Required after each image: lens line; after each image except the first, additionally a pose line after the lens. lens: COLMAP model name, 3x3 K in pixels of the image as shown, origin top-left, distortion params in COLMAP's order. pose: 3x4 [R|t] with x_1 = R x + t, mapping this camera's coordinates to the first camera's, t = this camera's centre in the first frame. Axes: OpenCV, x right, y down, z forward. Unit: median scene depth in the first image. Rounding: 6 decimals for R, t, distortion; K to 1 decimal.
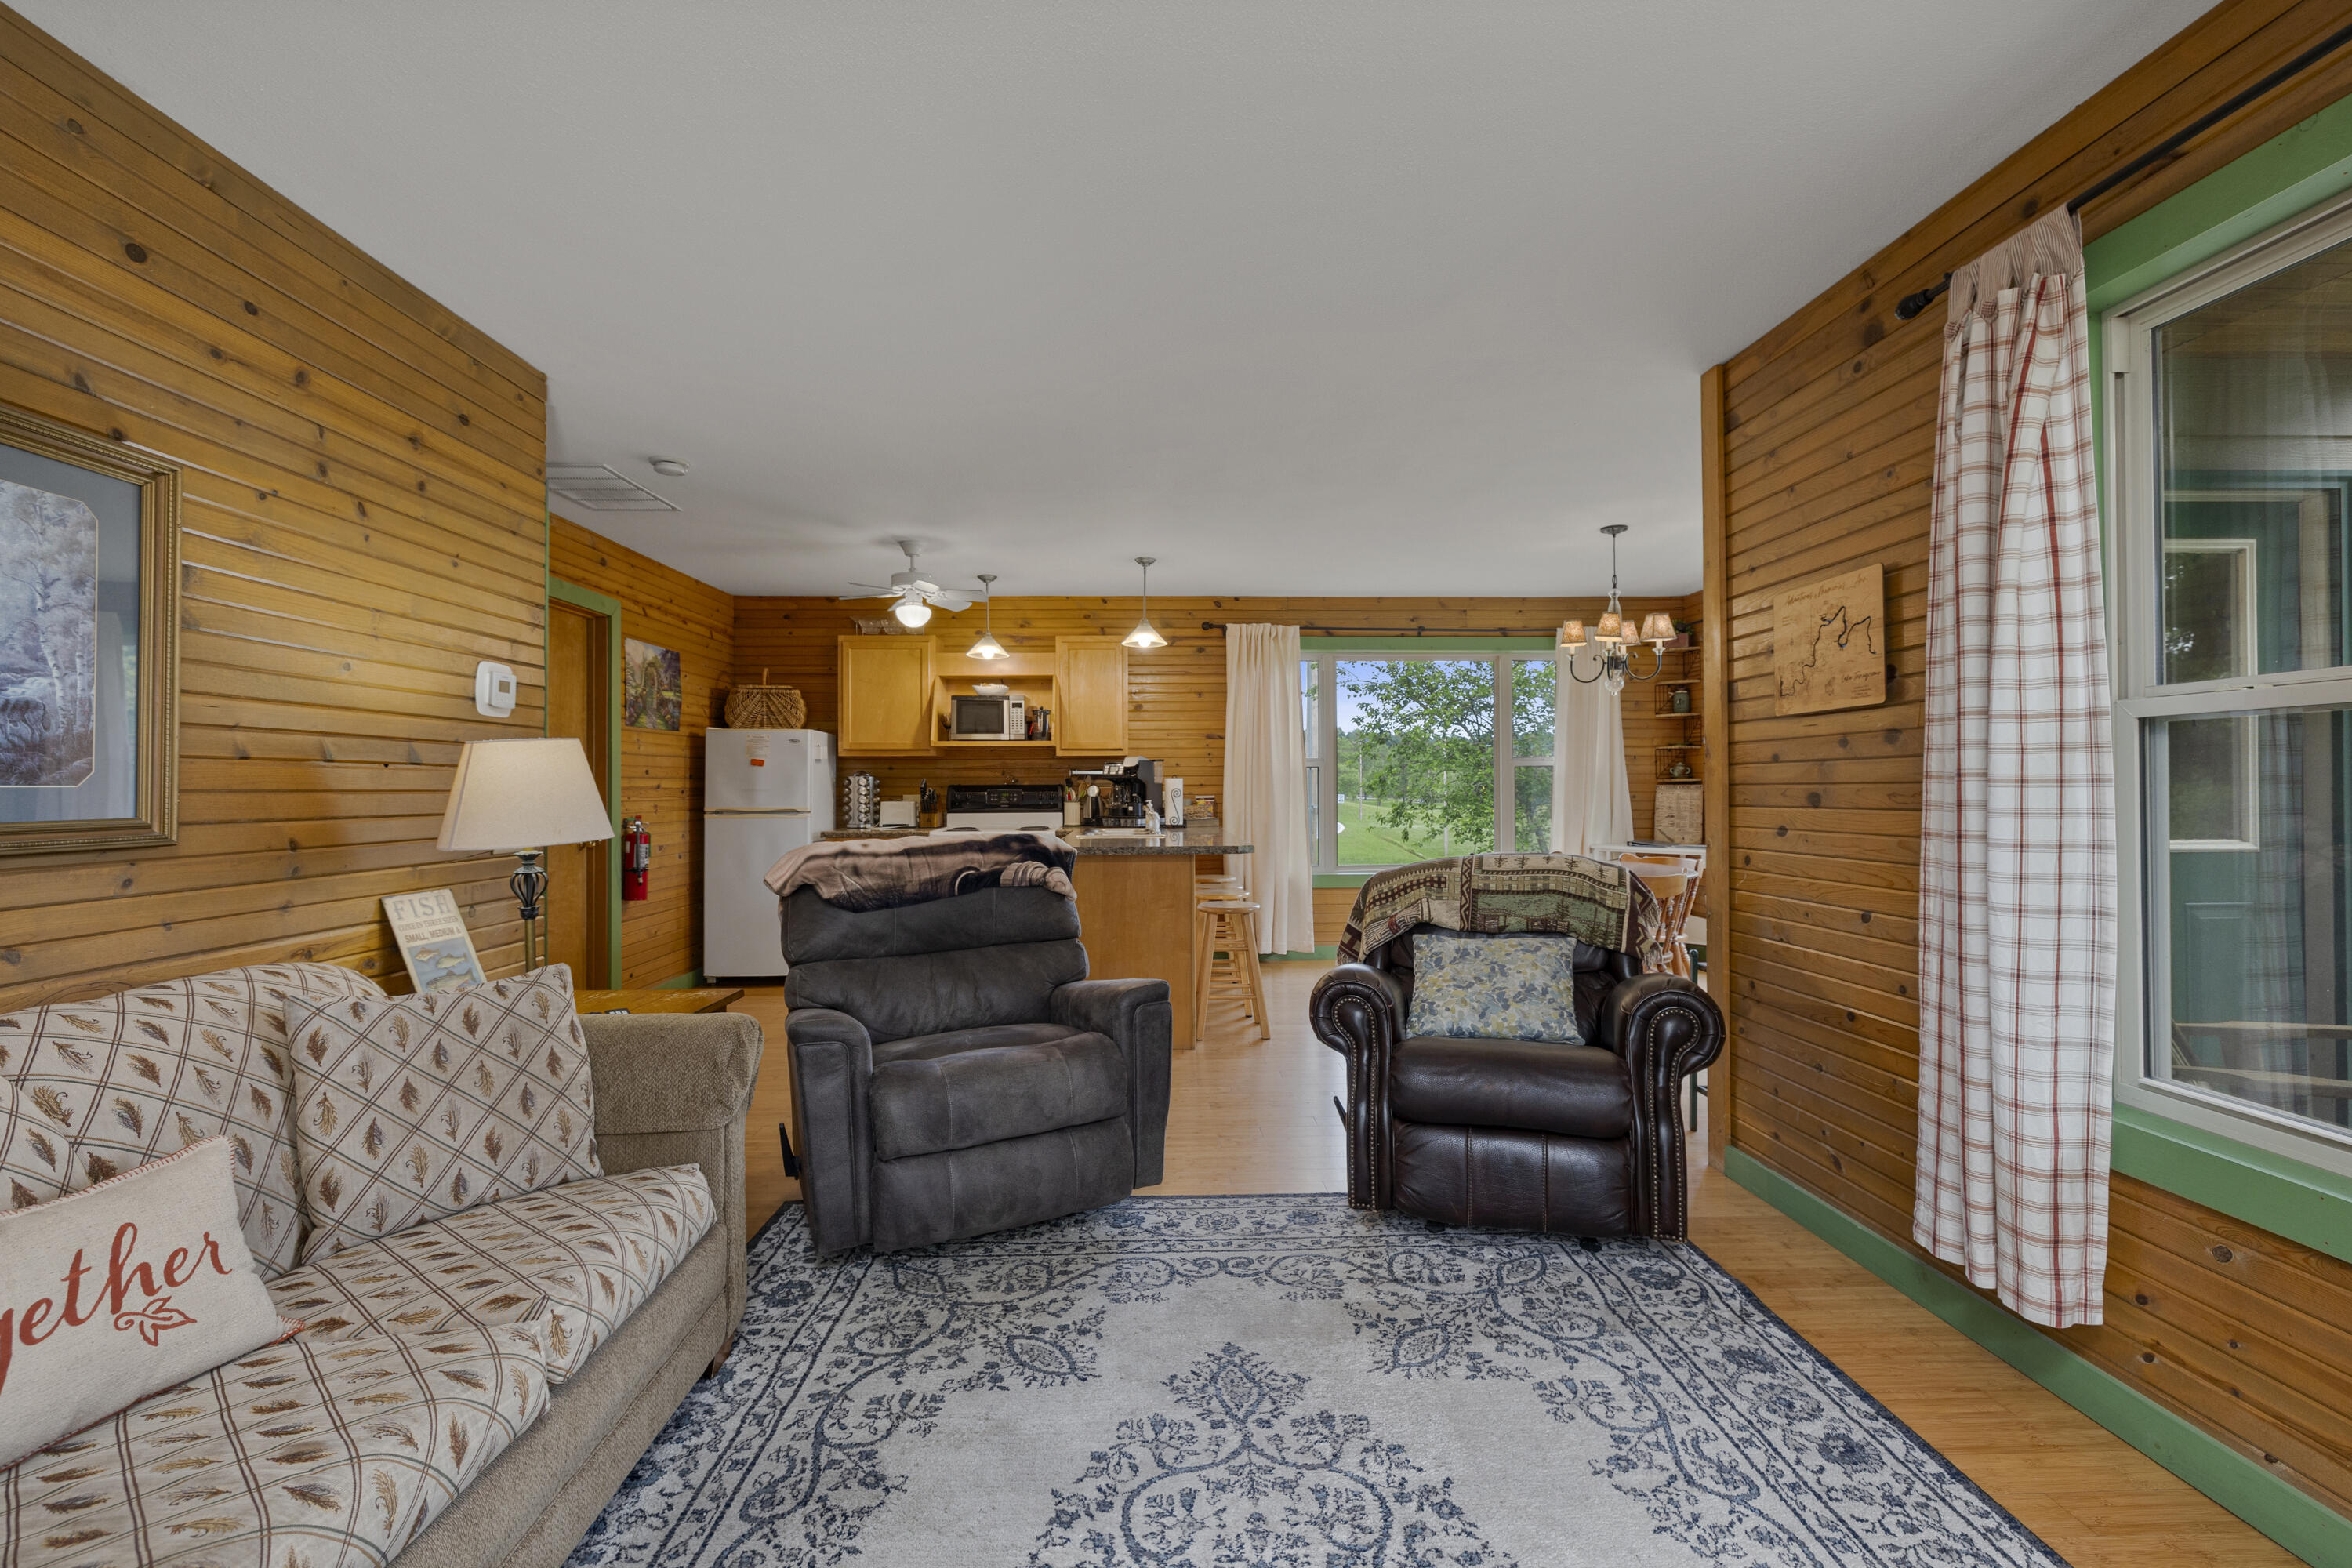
lens RADIAL K [[1005.3, 0, 1175.3], [0, 1005.3, 776.8], [0, 0, 1]] dist [-0.000757, -0.000361]
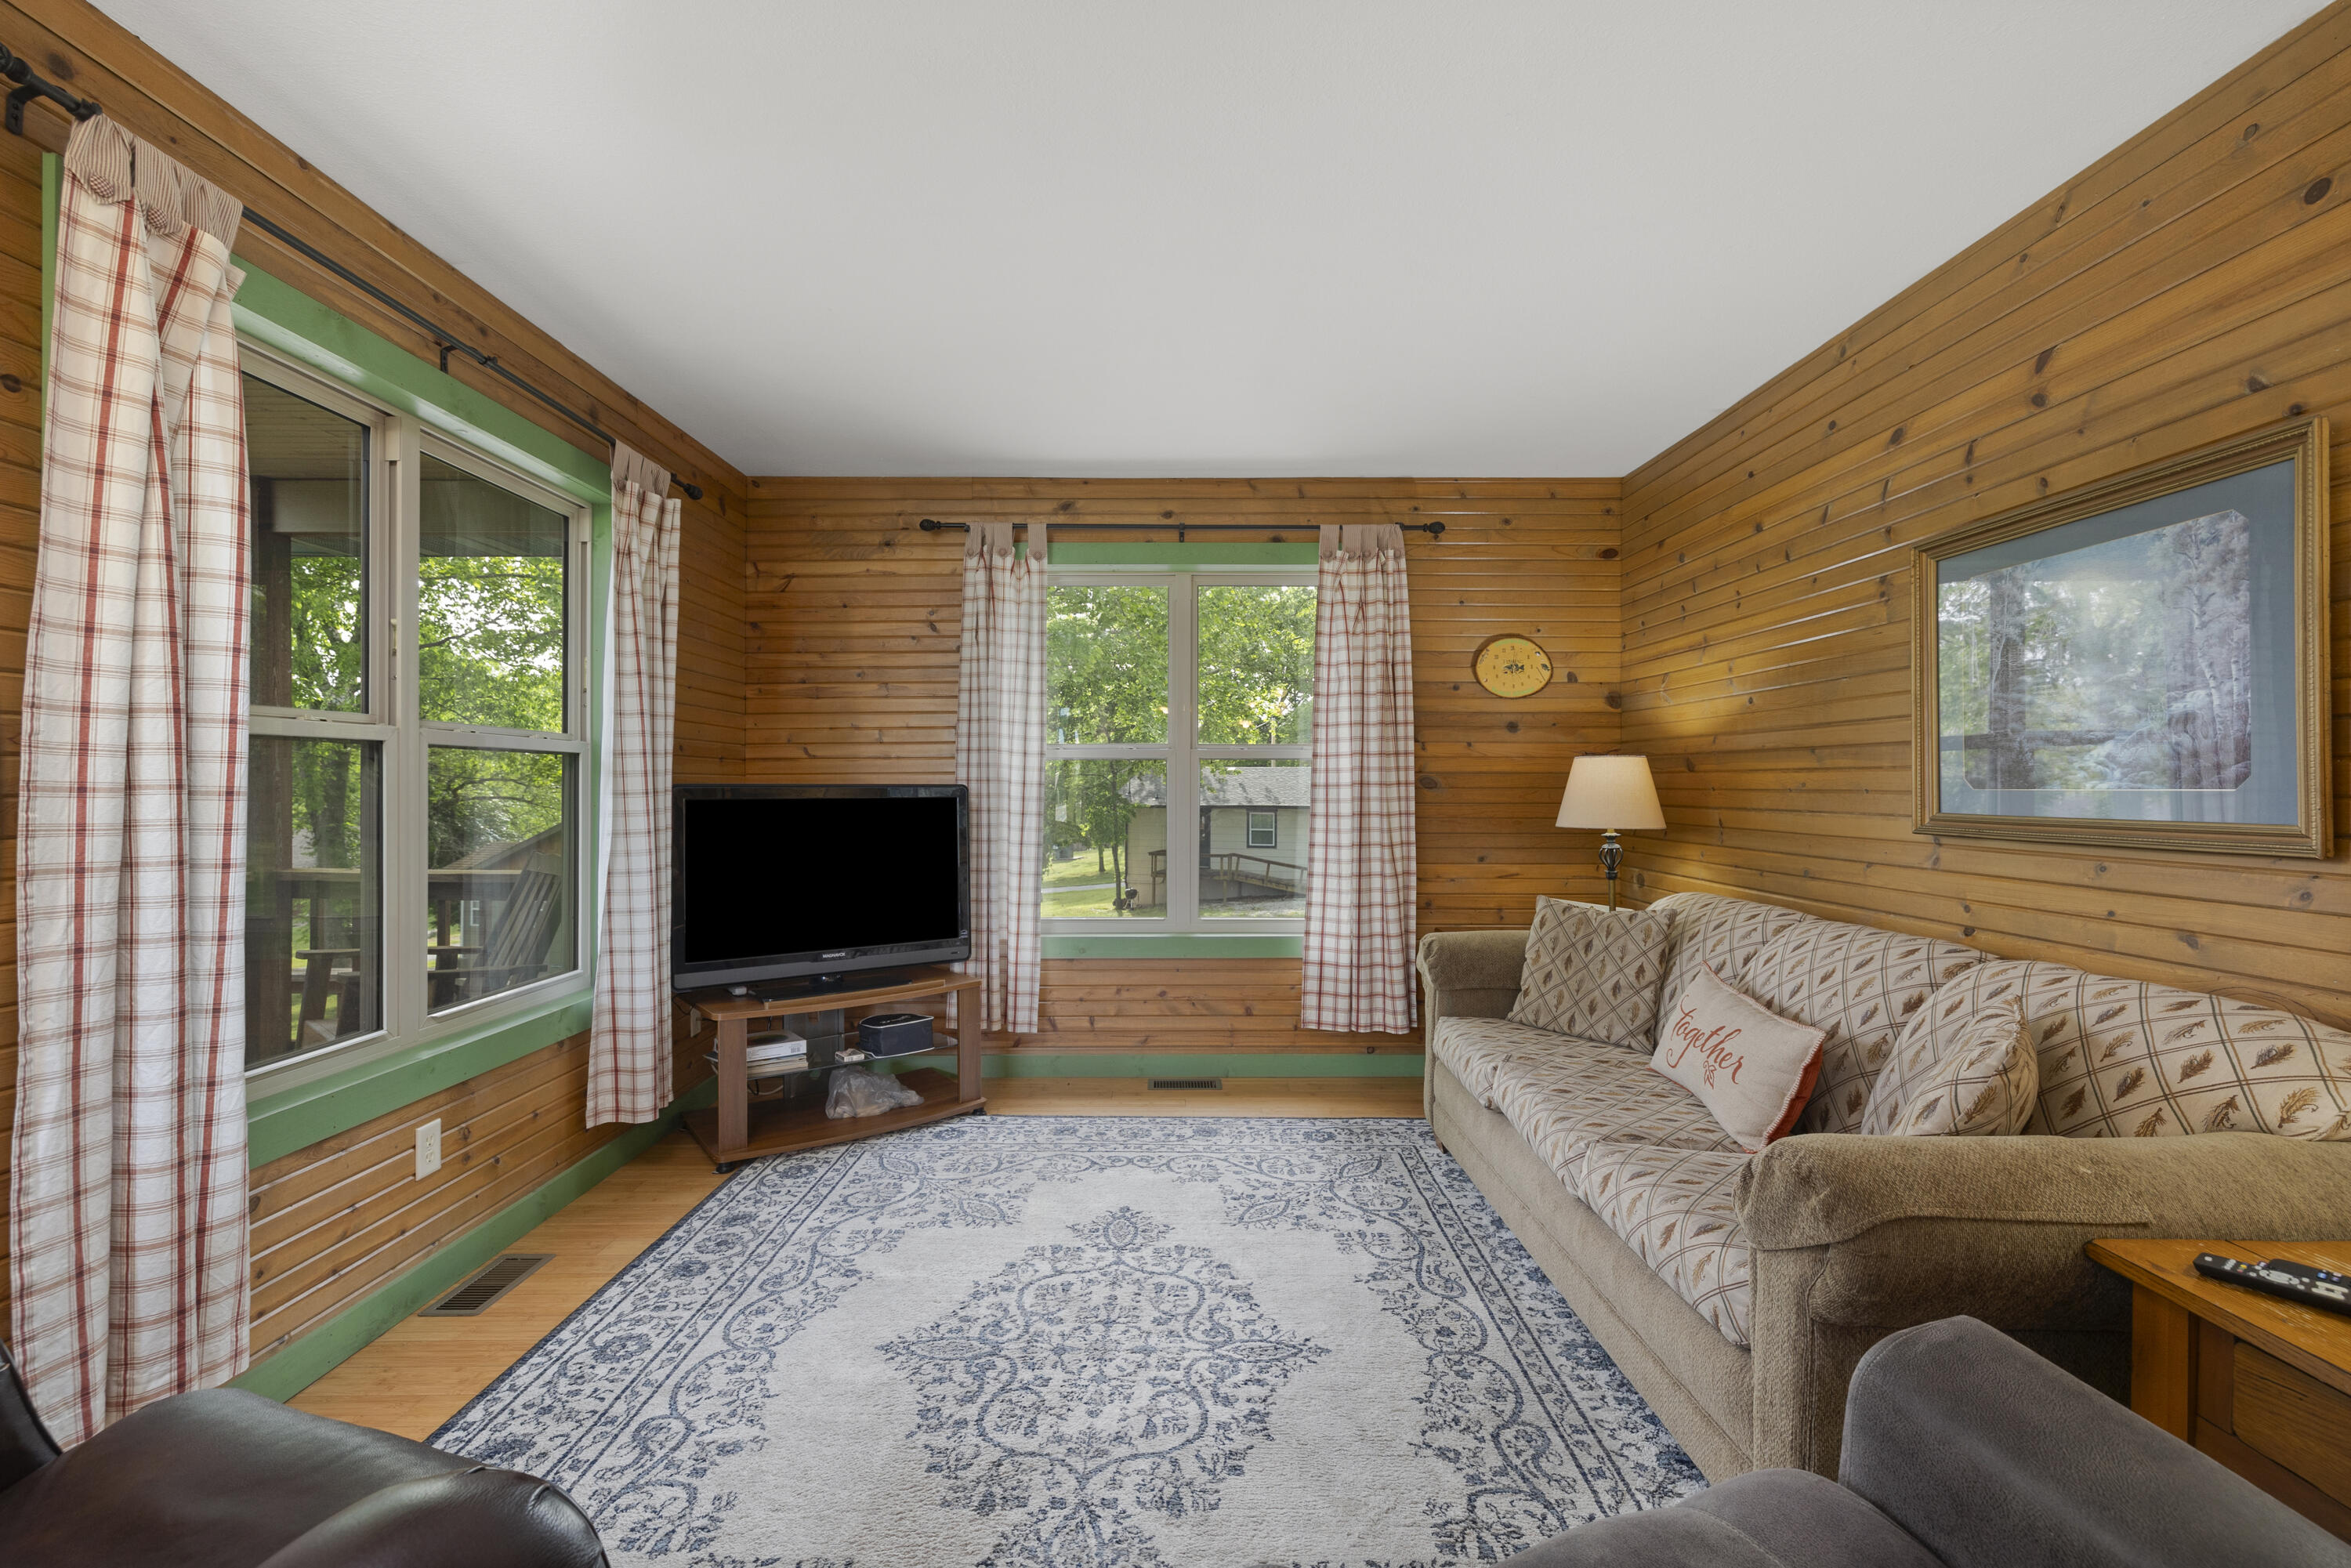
lens RADIAL K [[1004.9, 0, 1163.1], [0, 1004.9, 785.0], [0, 0, 1]] dist [-0.000757, -0.000361]
pose [[-0.999157, 0.004840, 0.040772, -0.050699], [0.004508, 0.999956, -0.008225, 0.007992], [-0.040810, -0.008034, -0.999135, 2.101055]]
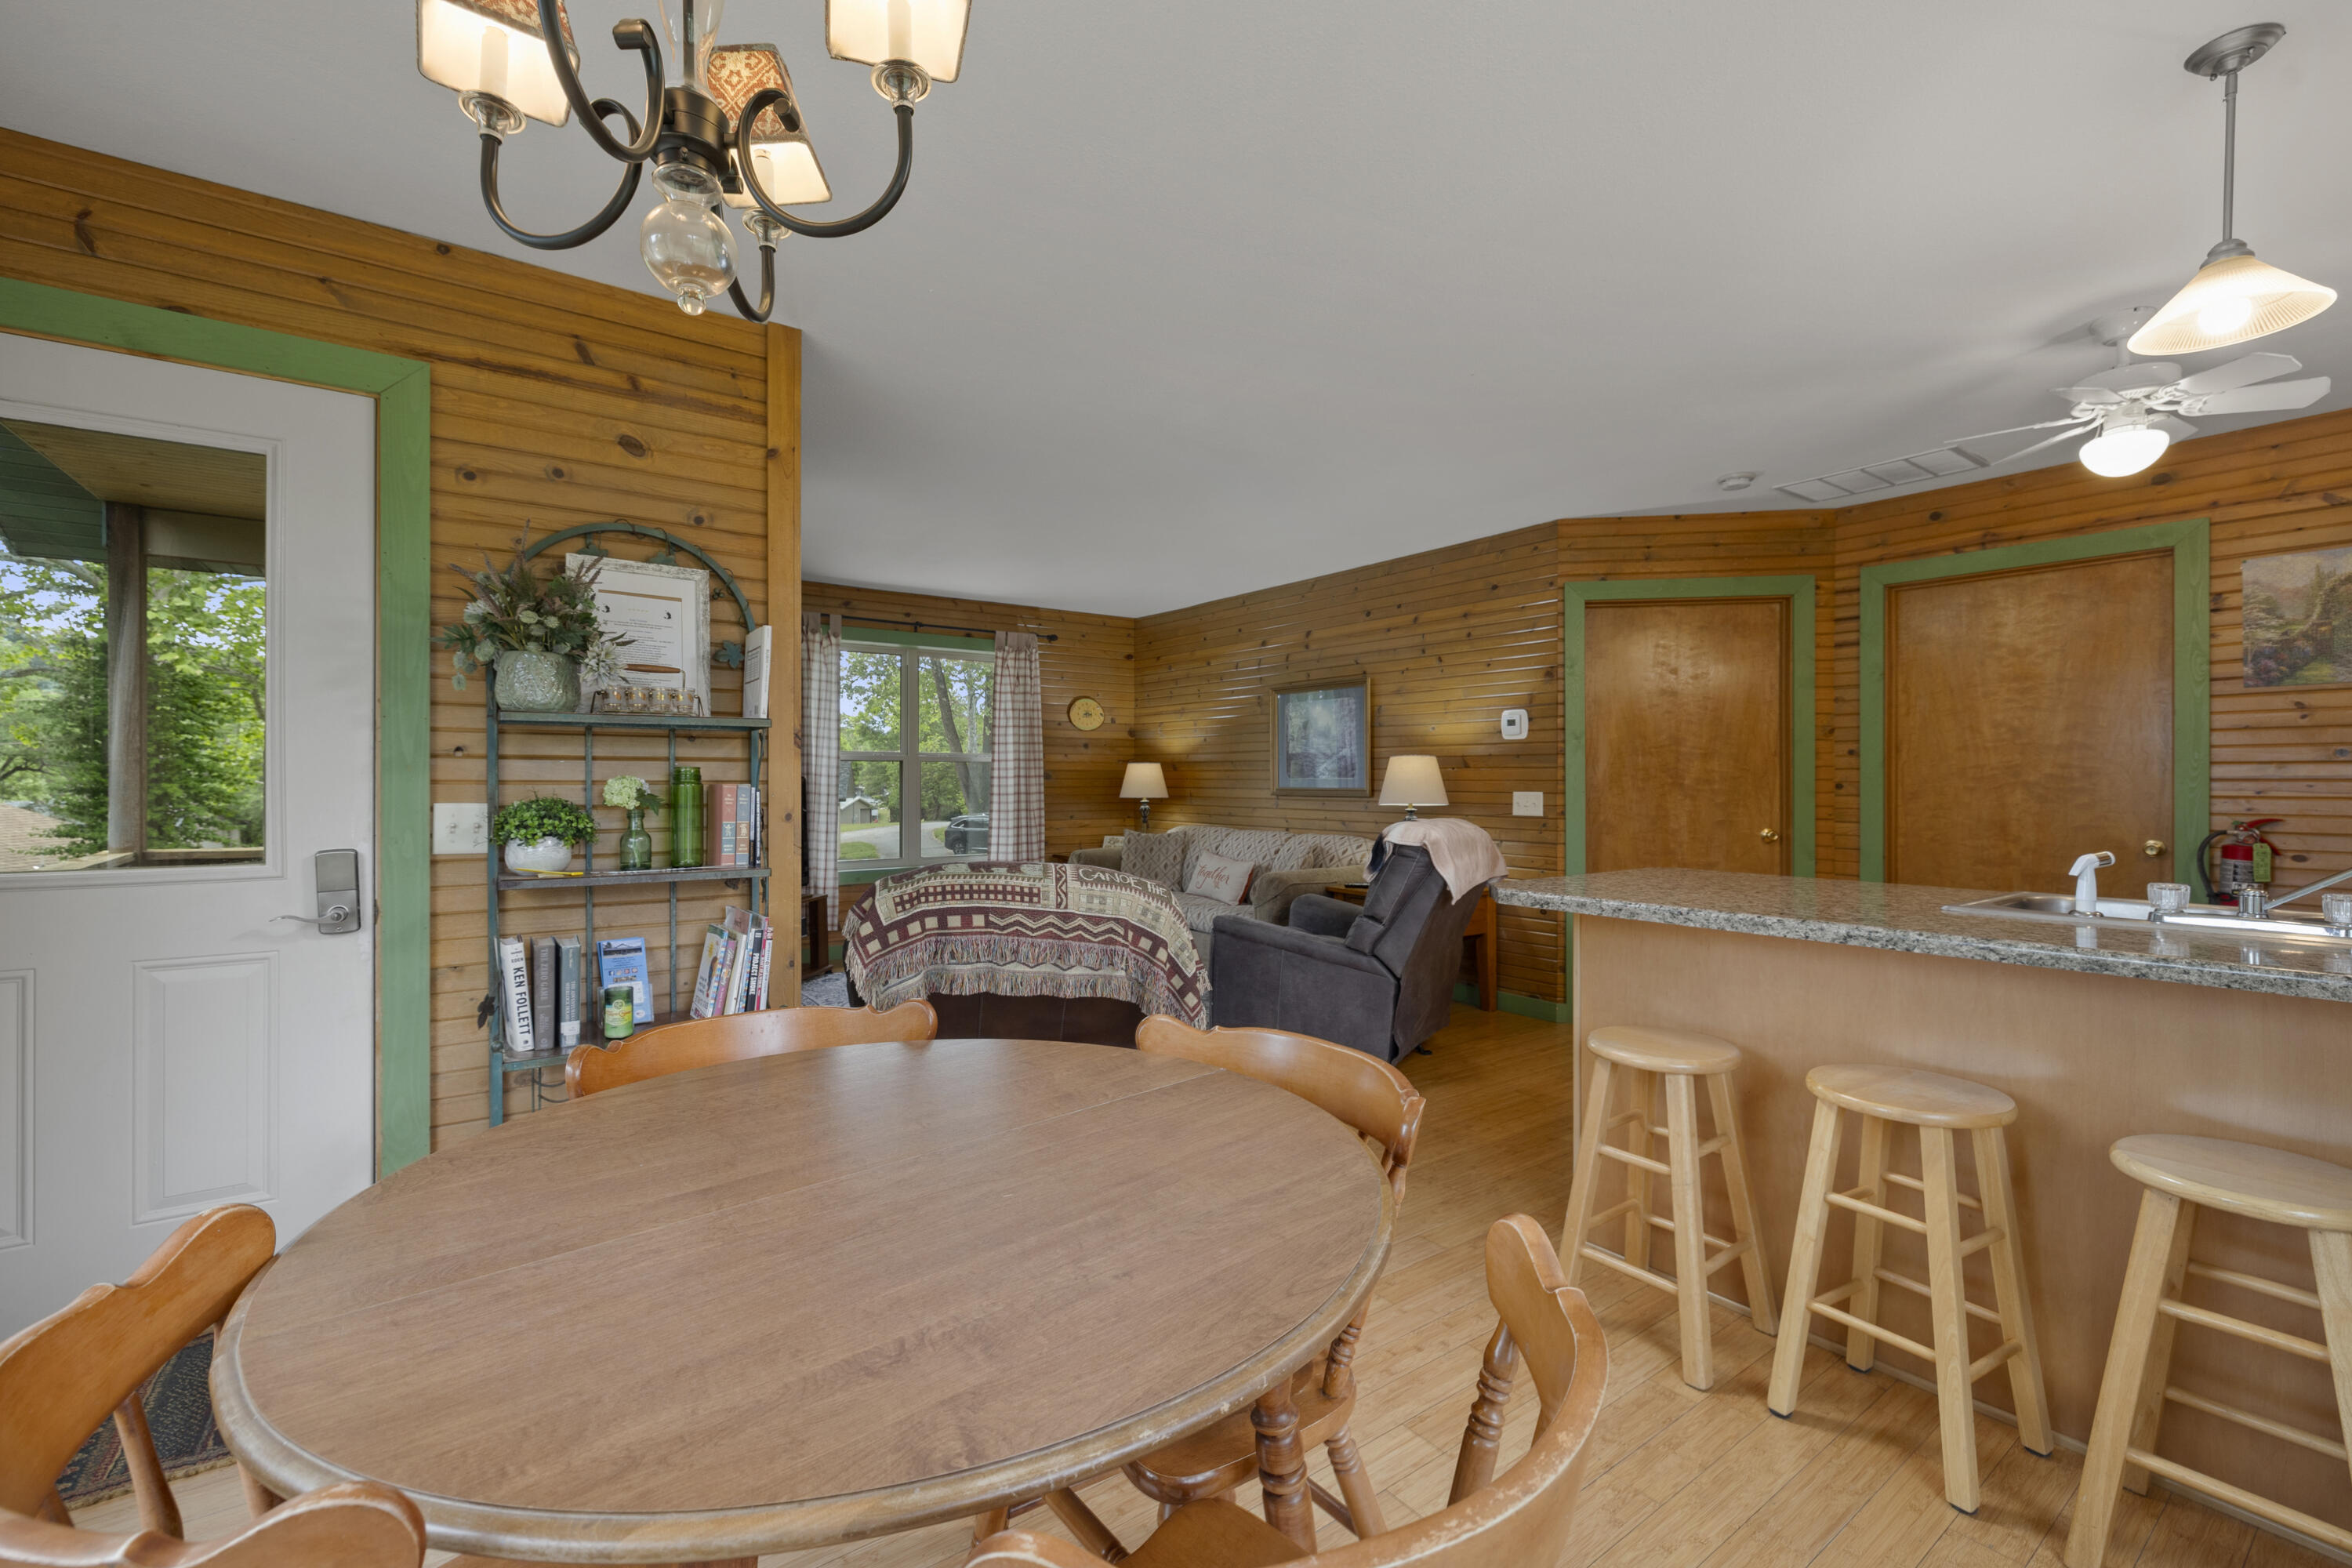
lens RADIAL K [[1005.3, 0, 1174.1], [0, 1005.3, 778.7], [0, 0, 1]] dist [-0.000757, -0.000361]
pose [[-0.832318, 0.004535, -0.554280, 1.402131], [0.008202, 0.999958, -0.004135, 0.020757], [0.554238, -0.007988, -0.832320, 3.650280]]
